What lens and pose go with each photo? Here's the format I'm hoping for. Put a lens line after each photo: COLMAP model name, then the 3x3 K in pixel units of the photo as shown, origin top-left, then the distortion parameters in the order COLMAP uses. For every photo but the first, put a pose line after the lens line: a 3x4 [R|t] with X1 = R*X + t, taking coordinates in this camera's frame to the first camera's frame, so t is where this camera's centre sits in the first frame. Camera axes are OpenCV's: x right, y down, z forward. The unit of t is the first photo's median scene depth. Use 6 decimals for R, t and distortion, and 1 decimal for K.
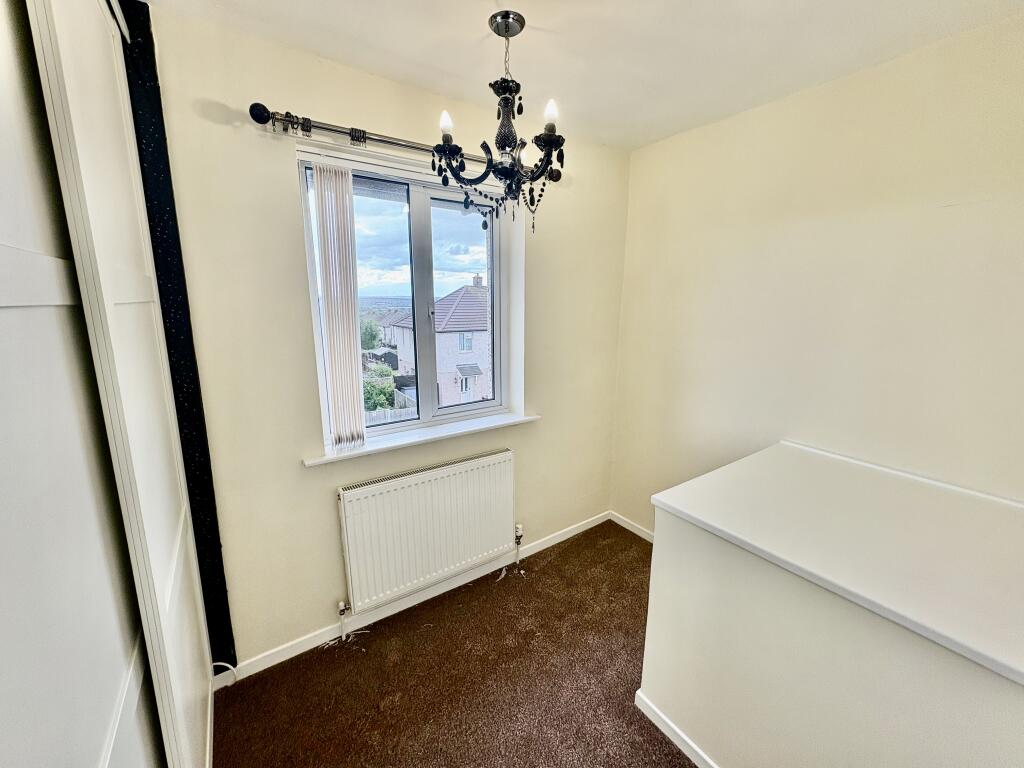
lens RADIAL K [[407.8, 0, 509.6], [0, 407.8, 383.7], [0, 0, 1]] dist [0.002971, -0.000695]
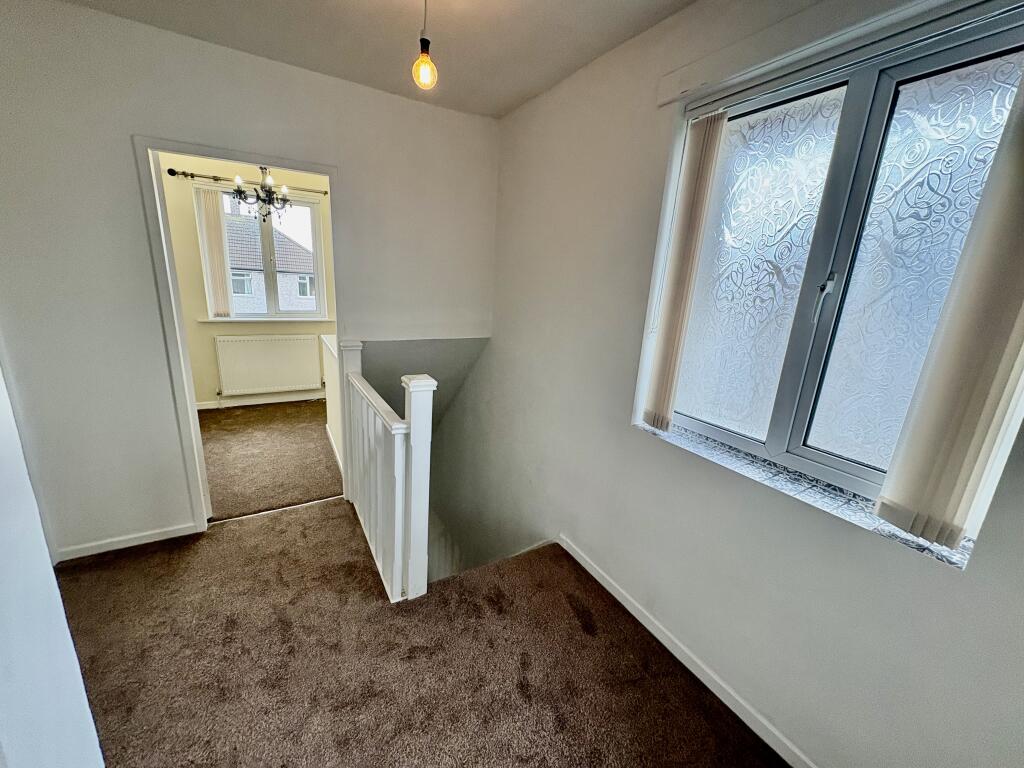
lens RADIAL K [[407.8, 0, 512.9], [0, 407.8, 382.9], [0, 0, 1]] dist [0.002971, -0.000695]
pose [[0.996995, 0.071071, -0.030818, 1.553812], [-0.069467, 0.996315, 0.050316, 0.352466], [0.034280, -0.048024, 0.998258, -1.425822]]
